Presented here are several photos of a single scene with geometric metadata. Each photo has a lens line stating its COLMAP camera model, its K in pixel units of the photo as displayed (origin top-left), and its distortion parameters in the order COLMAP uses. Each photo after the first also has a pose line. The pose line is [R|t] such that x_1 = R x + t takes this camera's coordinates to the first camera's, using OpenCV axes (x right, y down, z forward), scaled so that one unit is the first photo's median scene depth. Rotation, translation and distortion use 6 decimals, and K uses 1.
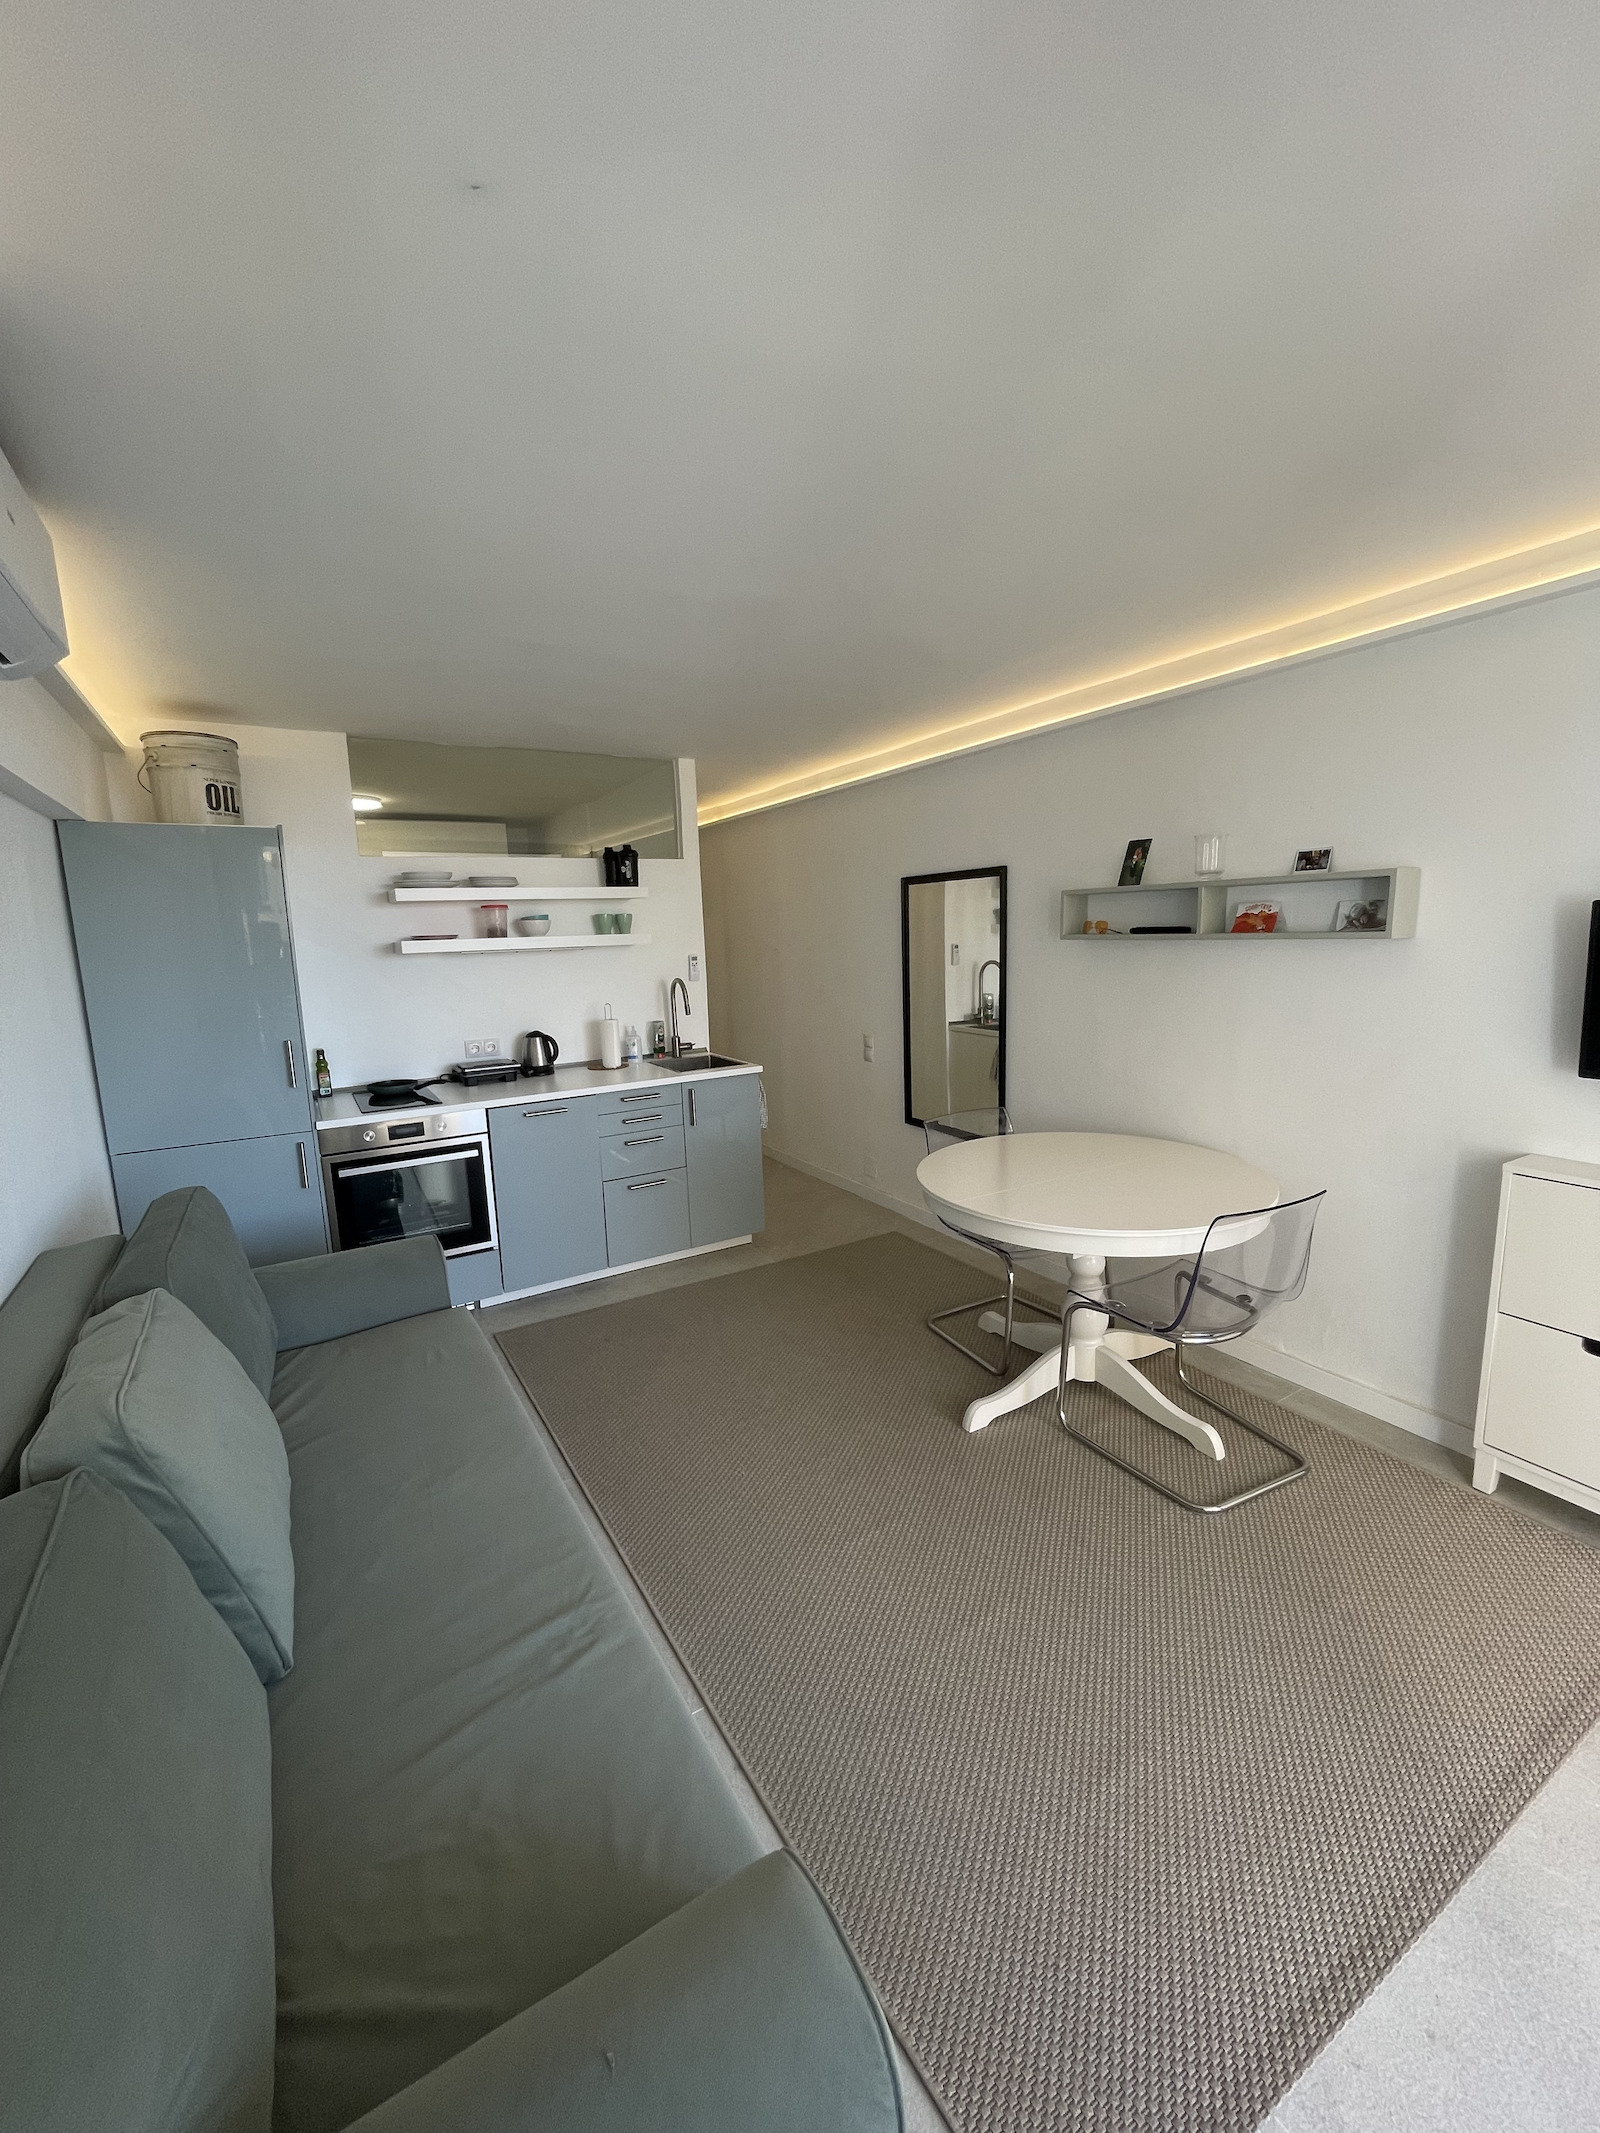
lens RADIAL K [[867.5, 0, 806.4], [0, 867.5, 1063.2], [0, 0, 1]] dist [-0.004074, 0.001892]
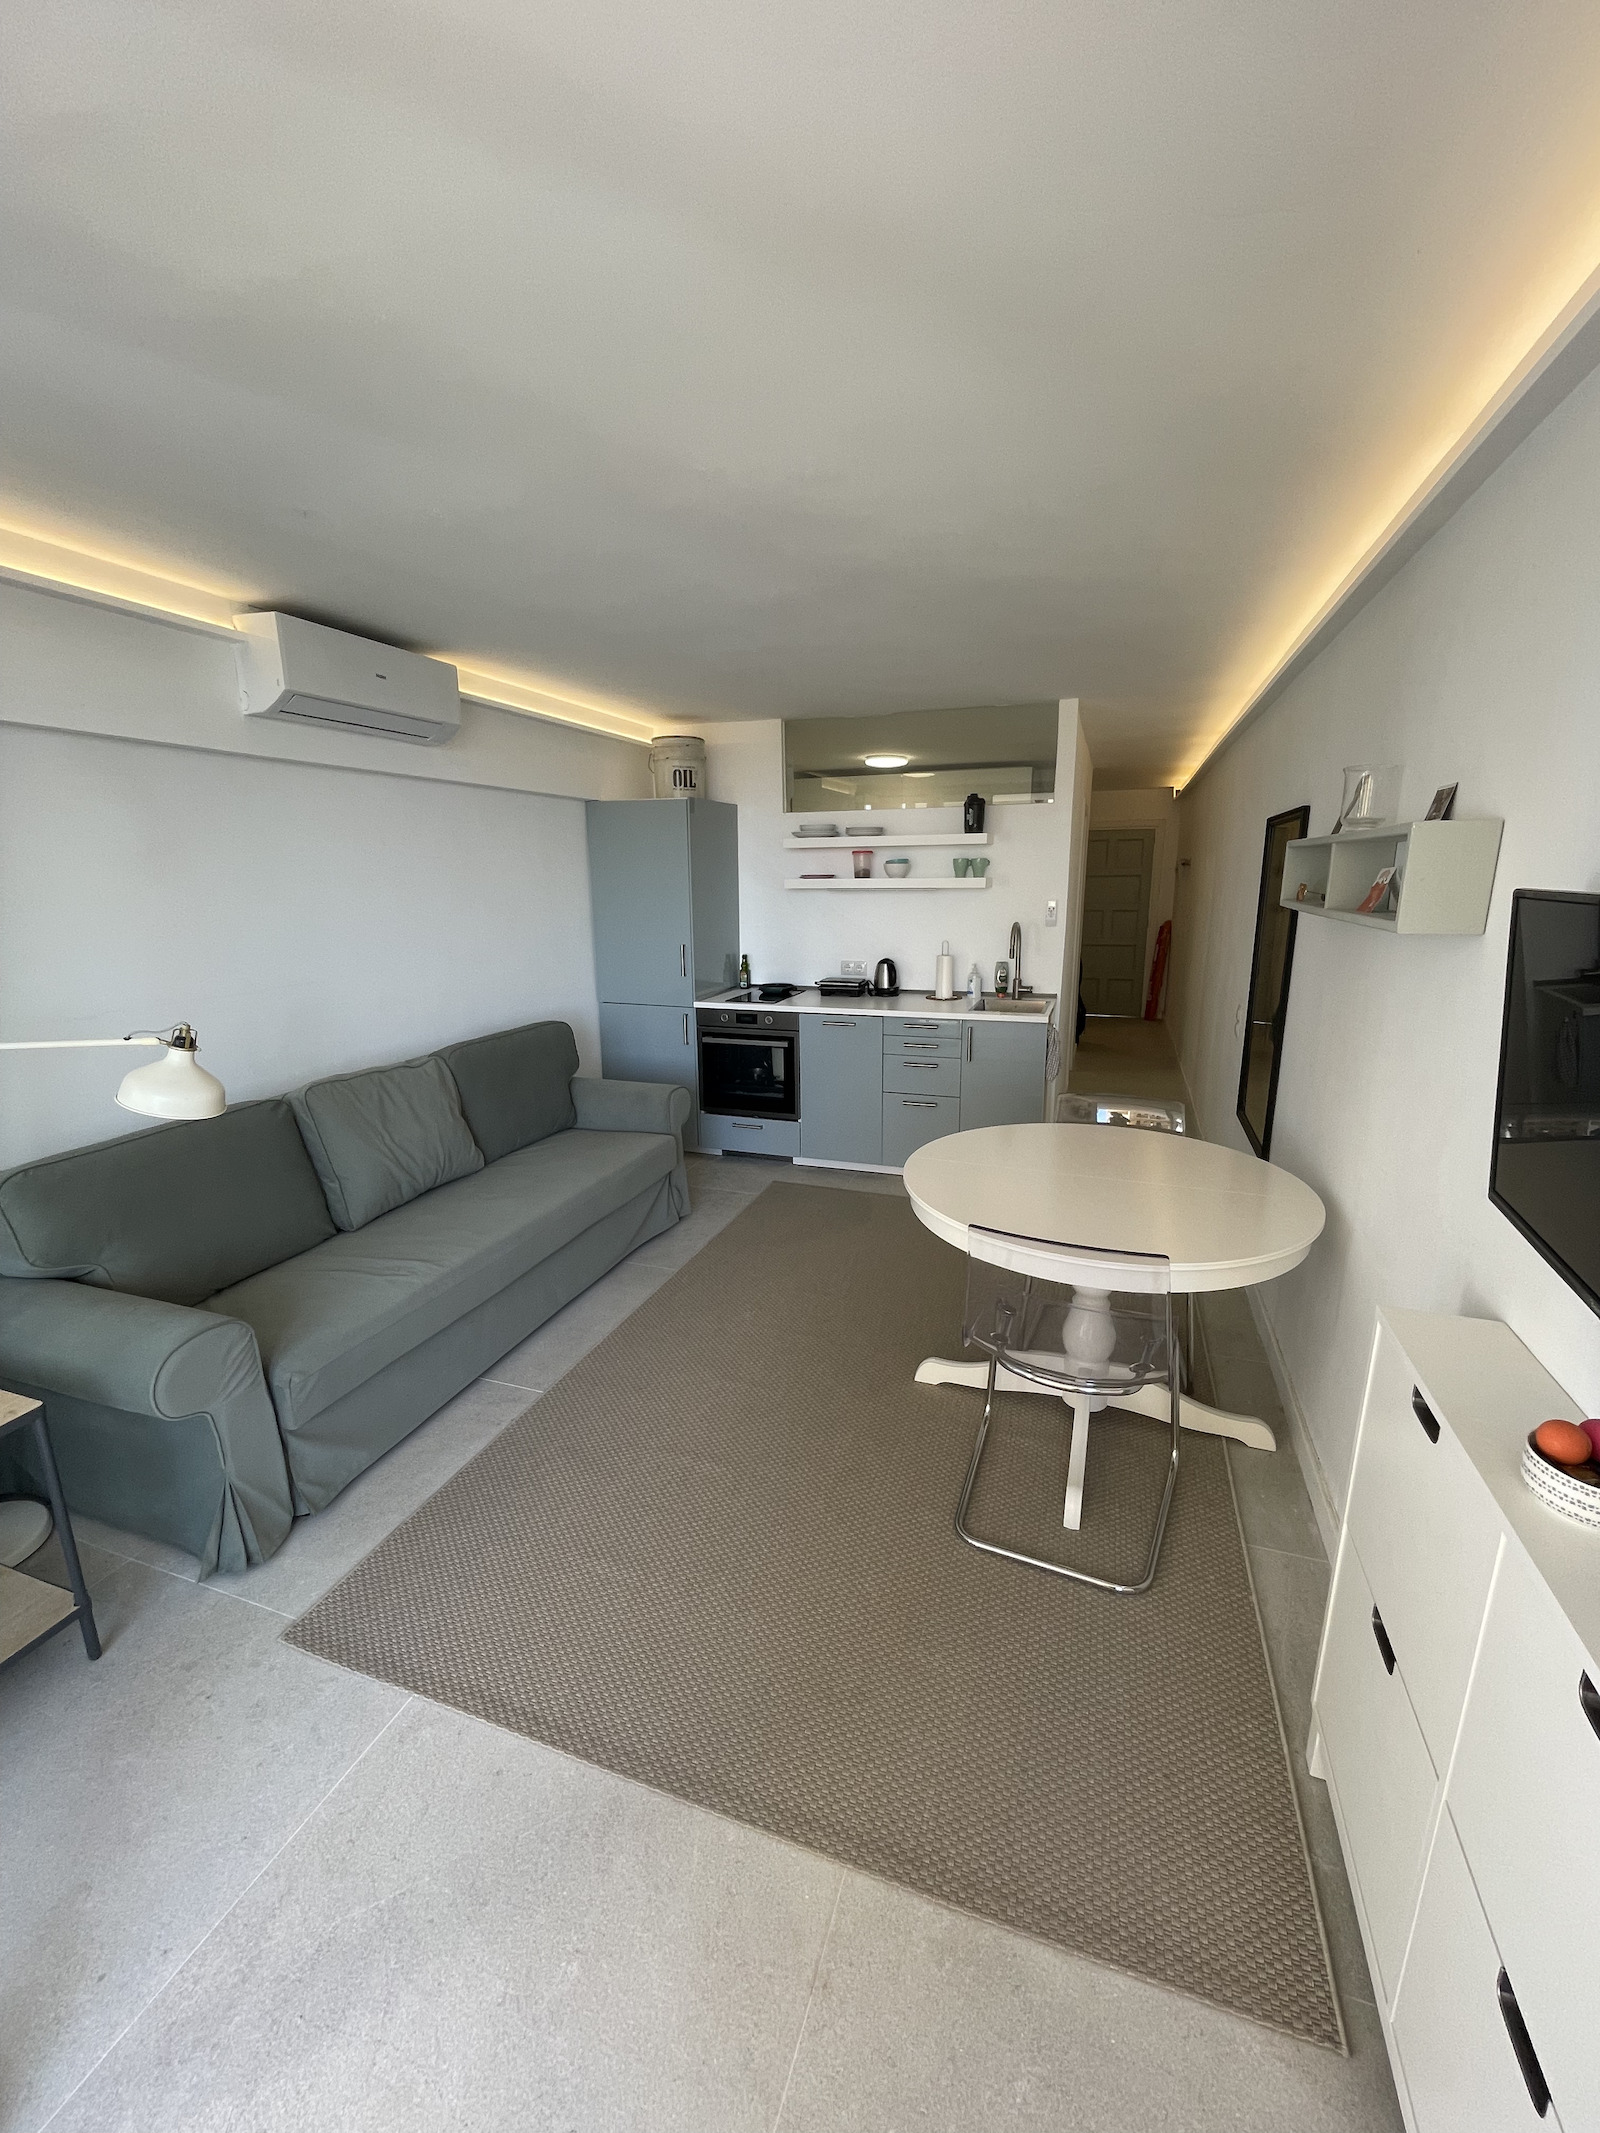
lens RADIAL K [[867.5, 0, 812.3], [0, 867.5, 1067.7], [0, 0, 1]] dist [-0.004074, 0.001892]
pose [[0.635069, 0.196636, -0.747008, 0.552261], [-0.131248, 0.980464, 0.146508, -0.052098], [0.761223, 0.005001, 0.648471, 0.157903]]
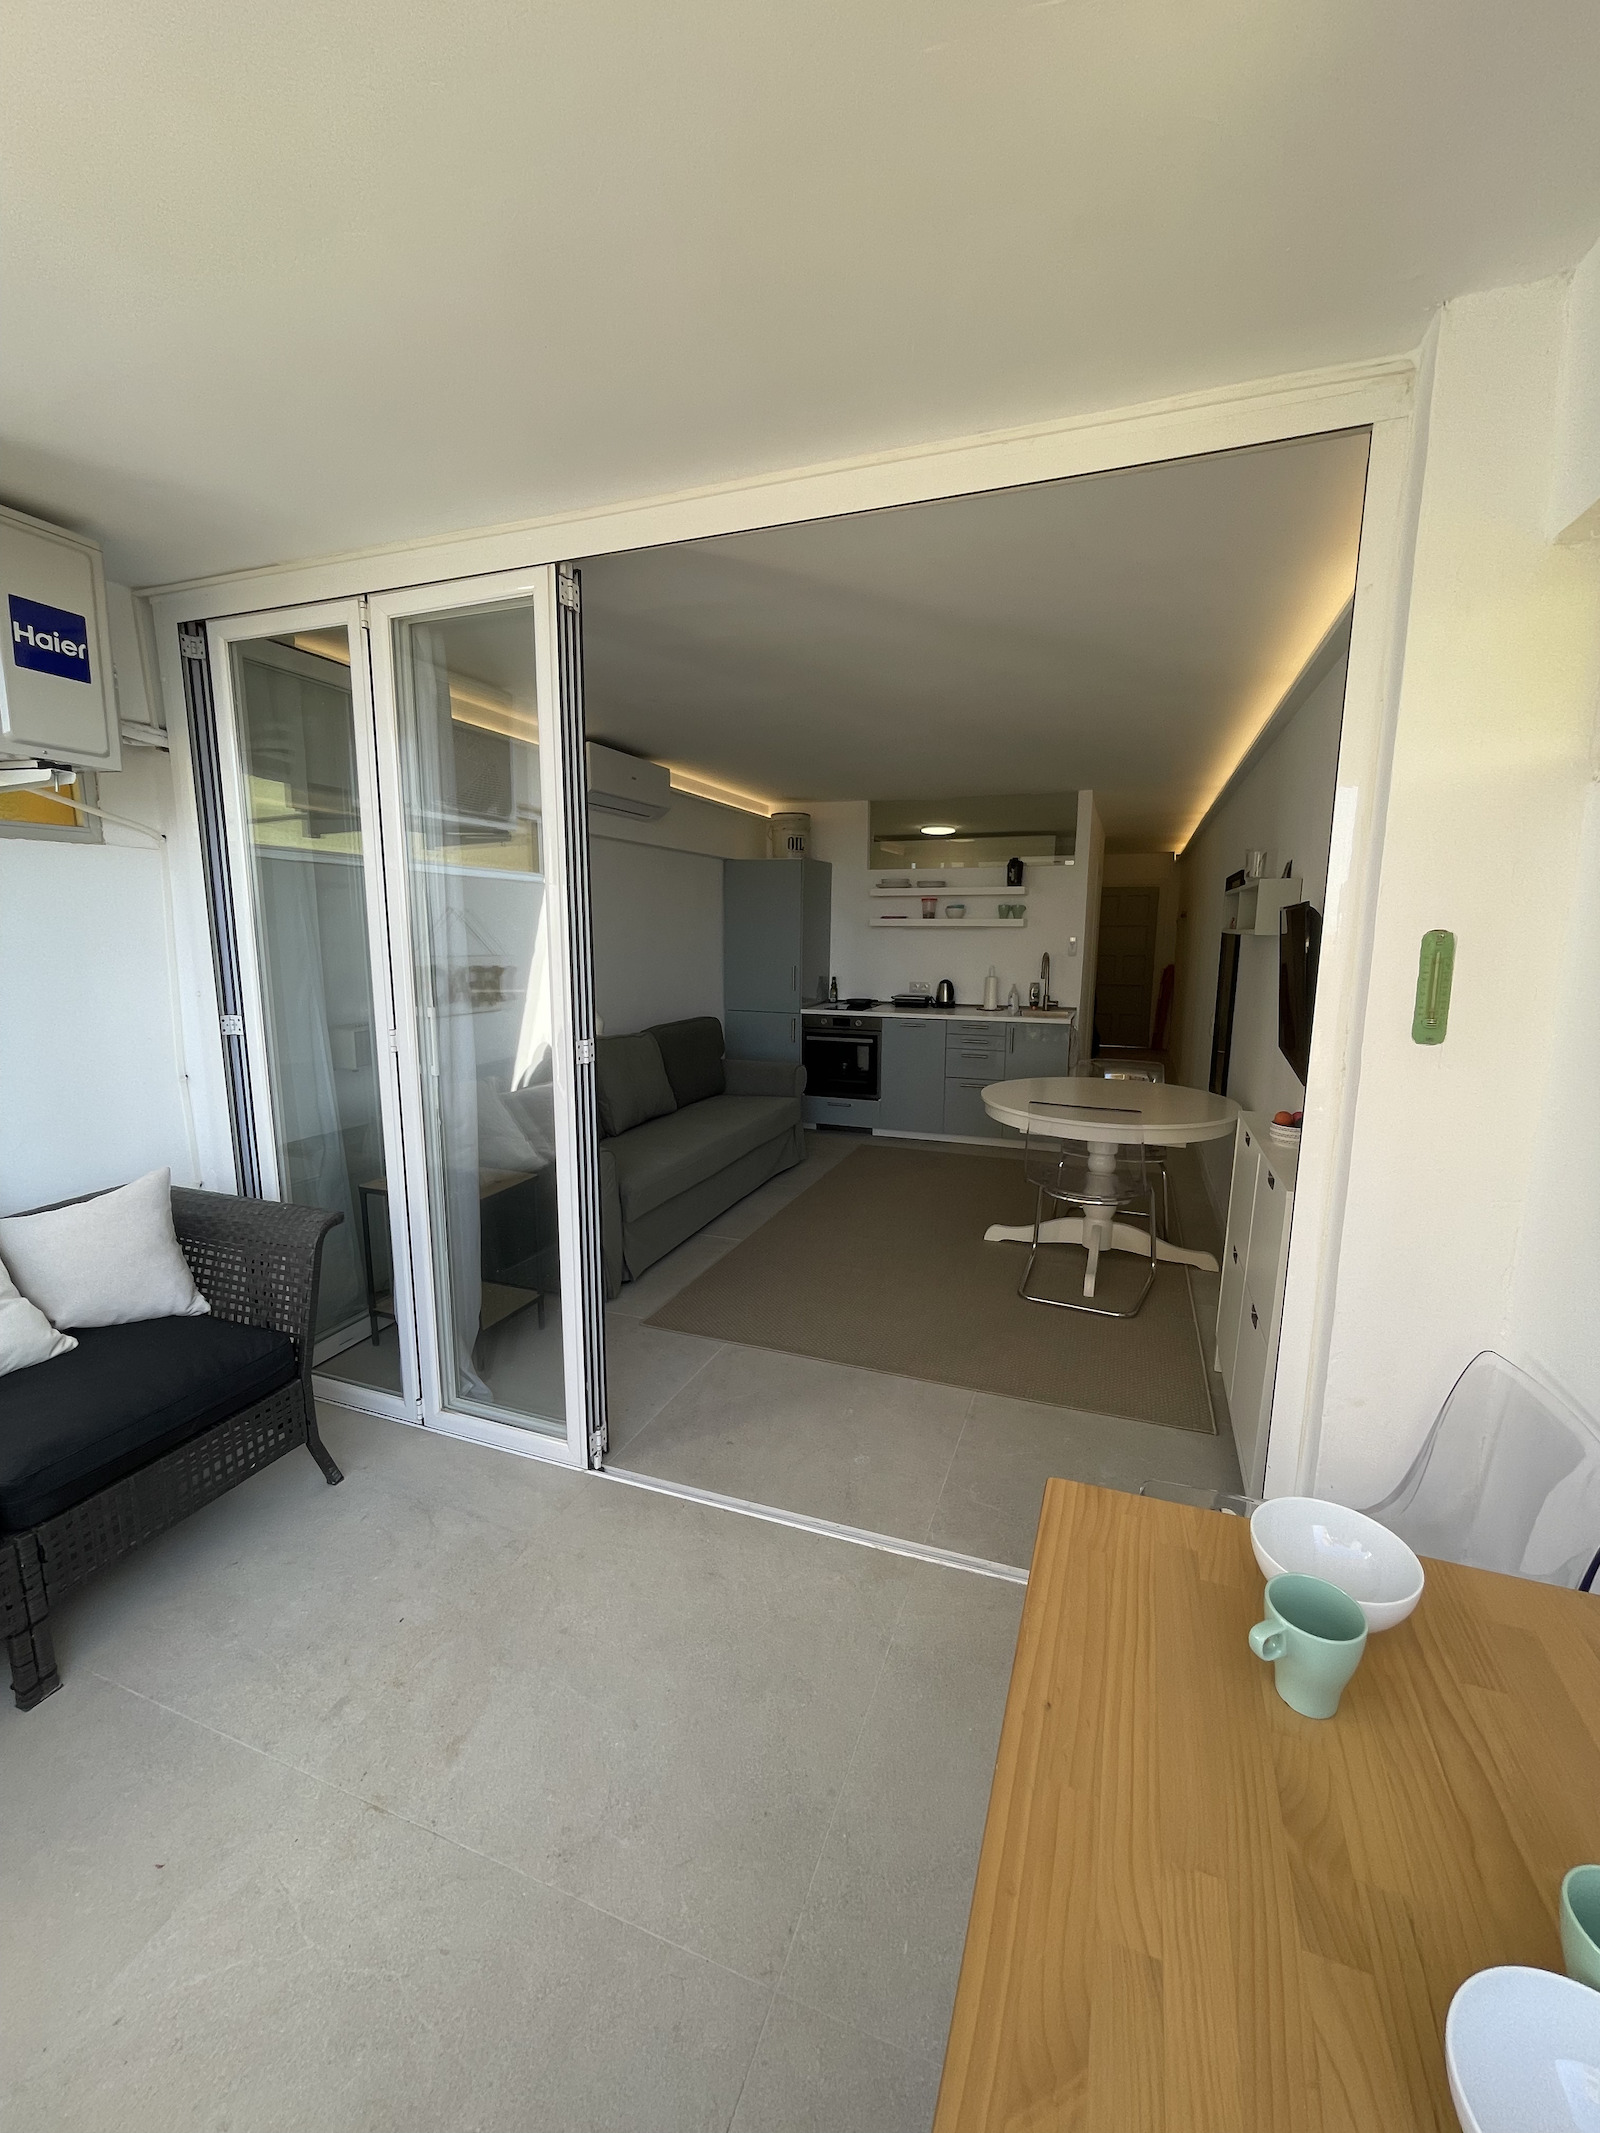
lens RADIAL K [[867.5, 0, 804.2], [0, 867.5, 1070.8], [0, 0, 1]] dist [-0.004074, 0.001892]
pose [[0.612828, 0.164634, -0.772876, 0.785020], [-0.146008, 0.984807, 0.094006, 0.016225], [0.776610, 0.055236, 0.627555, -0.174626]]
